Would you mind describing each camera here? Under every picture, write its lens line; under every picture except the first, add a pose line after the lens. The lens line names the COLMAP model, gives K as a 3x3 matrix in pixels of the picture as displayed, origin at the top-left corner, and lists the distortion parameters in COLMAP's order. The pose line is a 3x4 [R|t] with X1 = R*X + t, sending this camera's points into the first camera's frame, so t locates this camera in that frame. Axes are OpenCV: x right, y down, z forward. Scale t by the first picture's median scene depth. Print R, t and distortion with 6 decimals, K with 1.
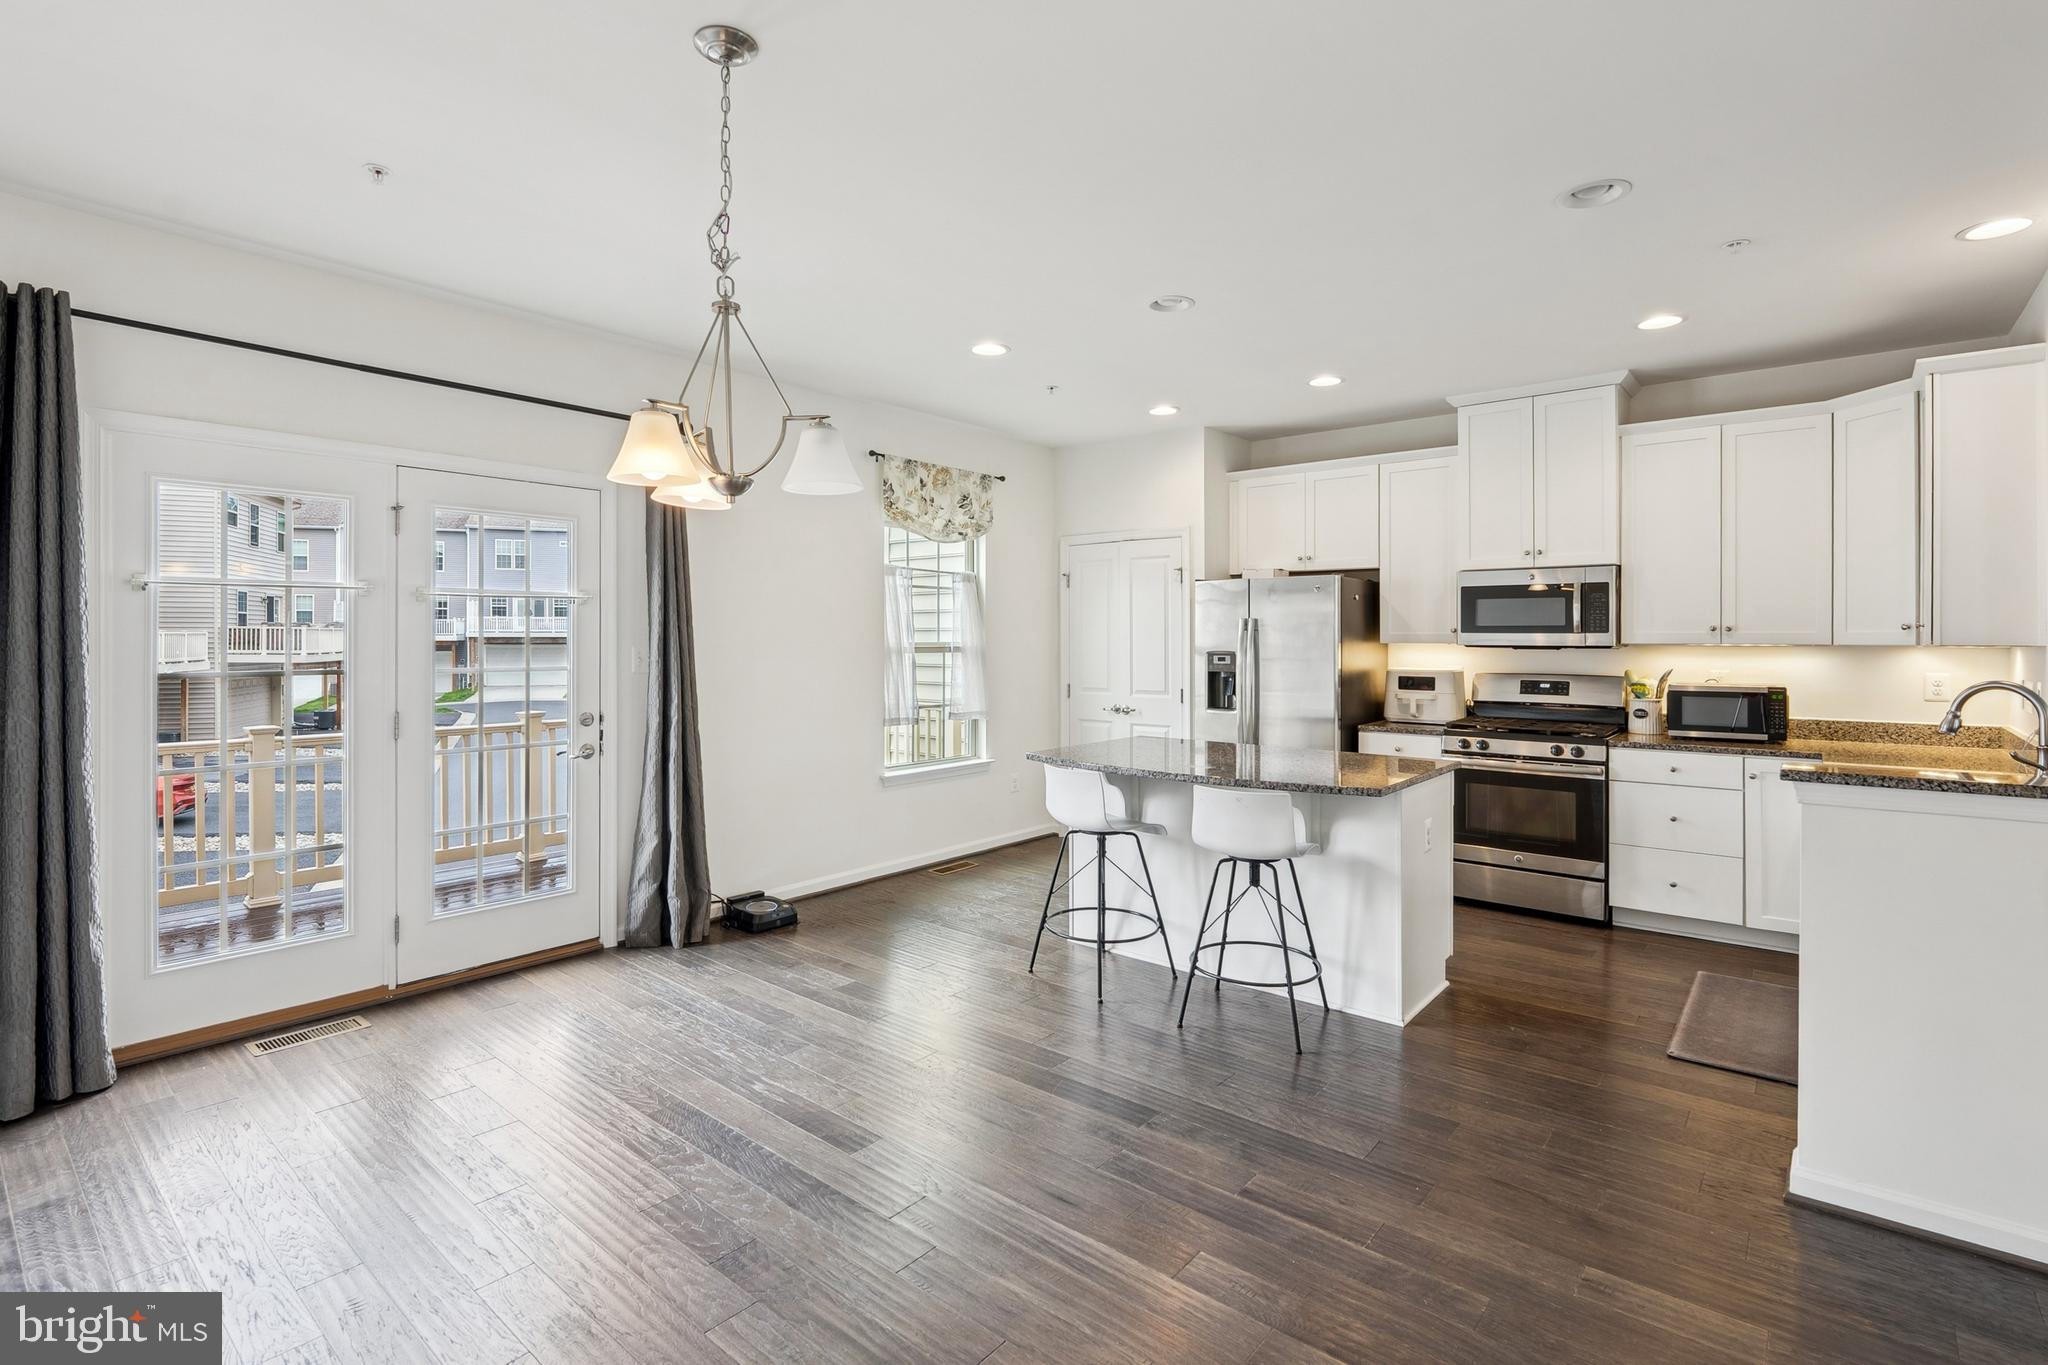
lens RADIAL K [[952.0, 0, 1030.7], [0, 952.0, 634.2], [0, 0, 1]] dist [-0.017389, -0.001221]
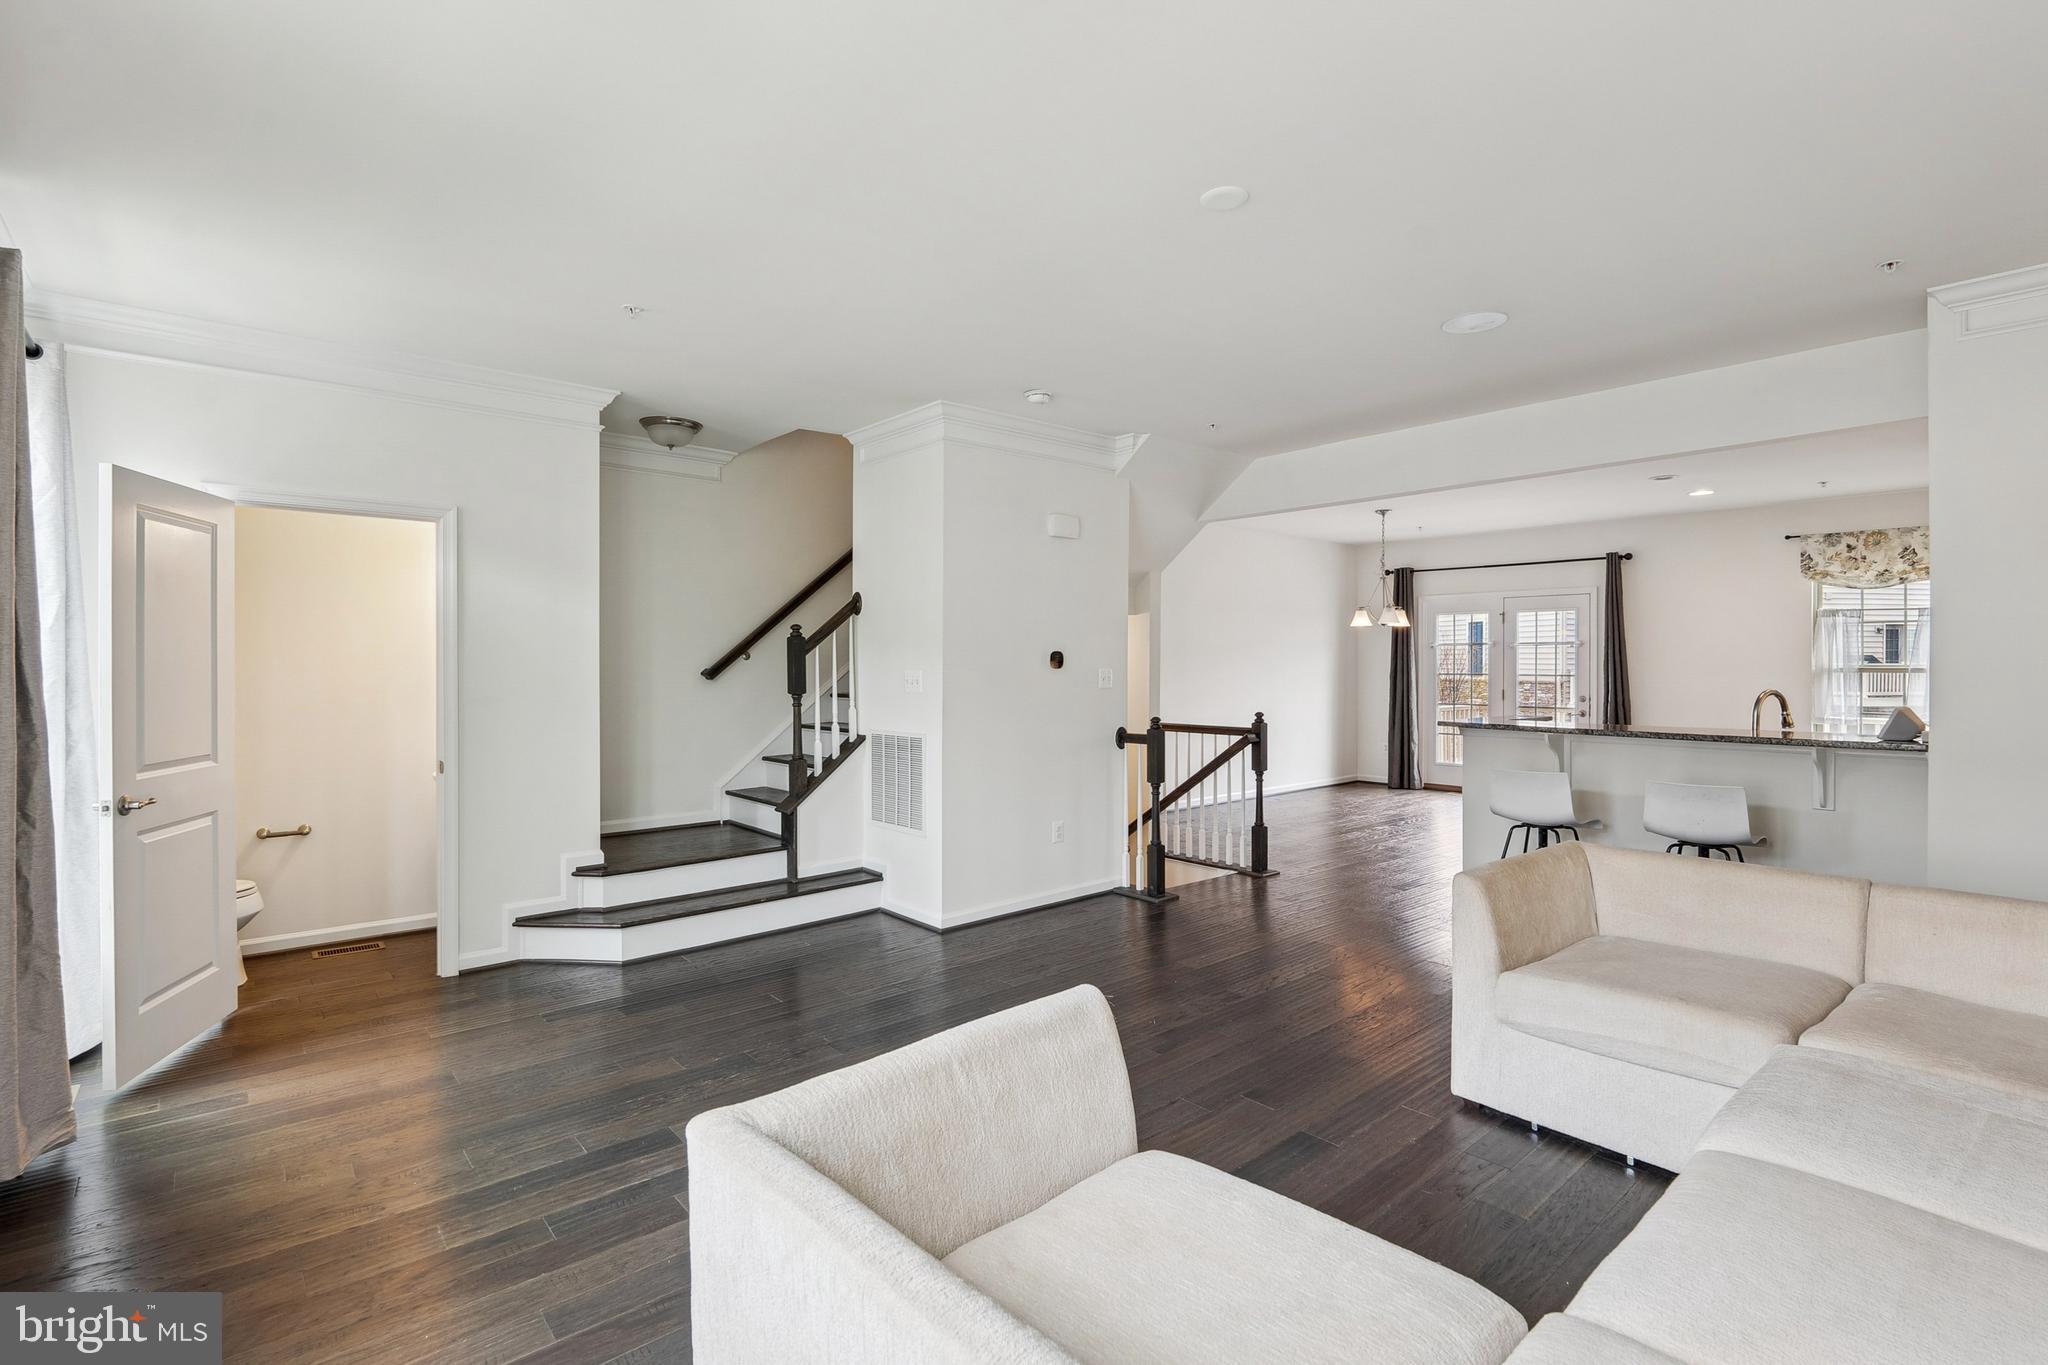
lens RADIAL K [[952.0, 0, 1021.6], [0, 952.0, 665.0], [0, 0, 1]] dist [-0.017389, -0.001221]
pose [[-0.160689, 0.000381, -0.987005, 1.488328], [0.002917, 0.999996, -0.000088, 0.005862], [0.987001, -0.002893, -0.160690, 0.053517]]
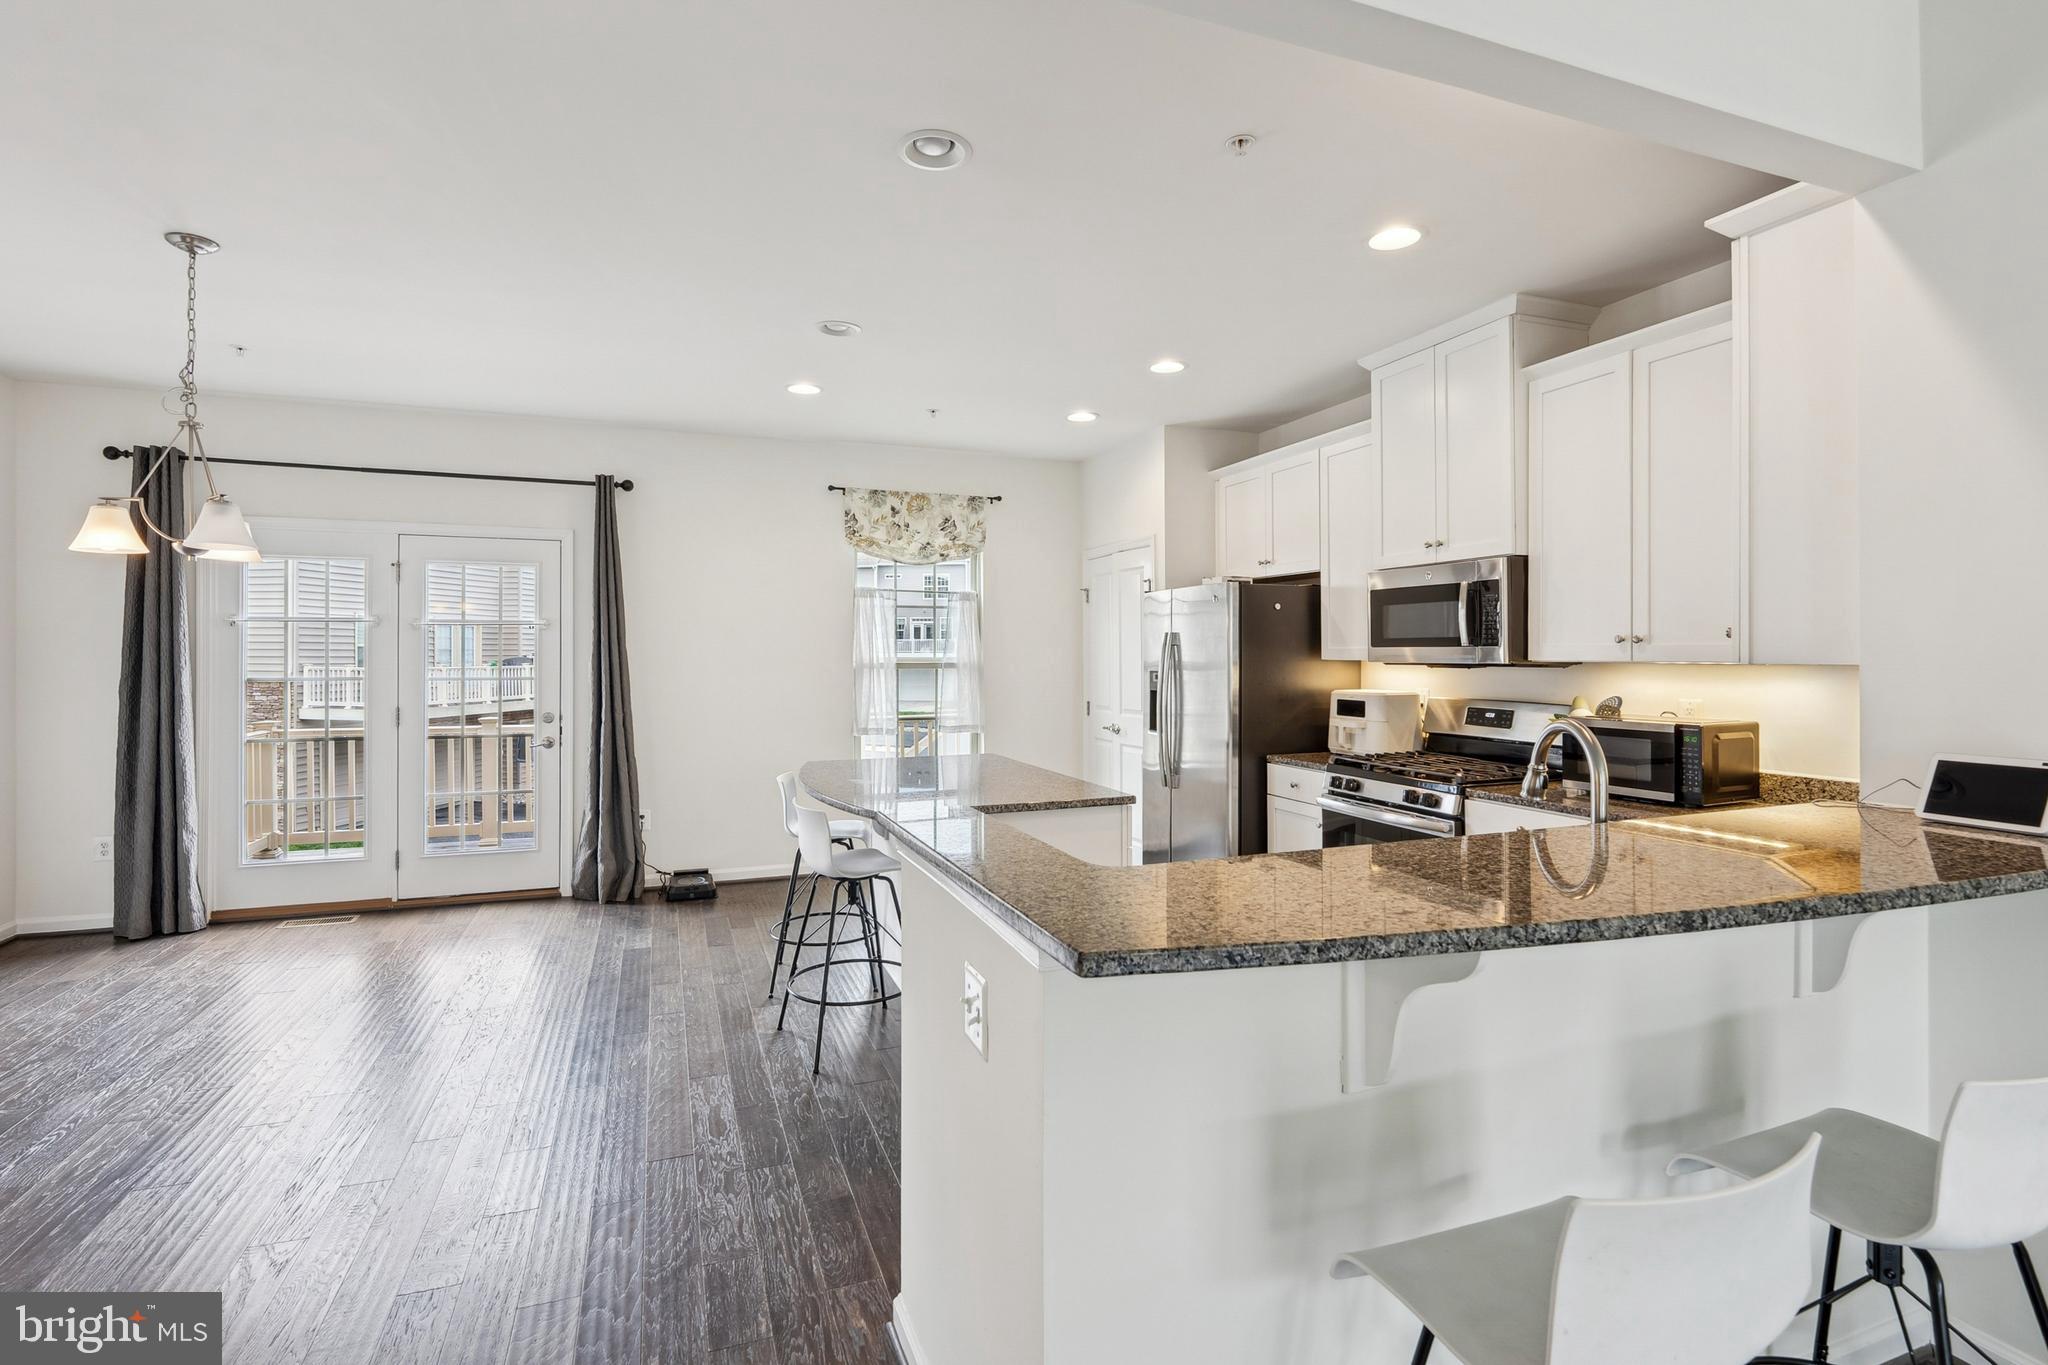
lens RADIAL K [[952.0, 0, 1029.3], [0, 952.0, 651.8], [0, 0, 1]] dist [-0.017389, -0.001221]
pose [[0.876763, -0.003119, -0.480913, 0.572501], [0.003327, 0.999994, -0.000420, 0.001854], [0.480911, -0.001231, 0.876768, 0.140419]]
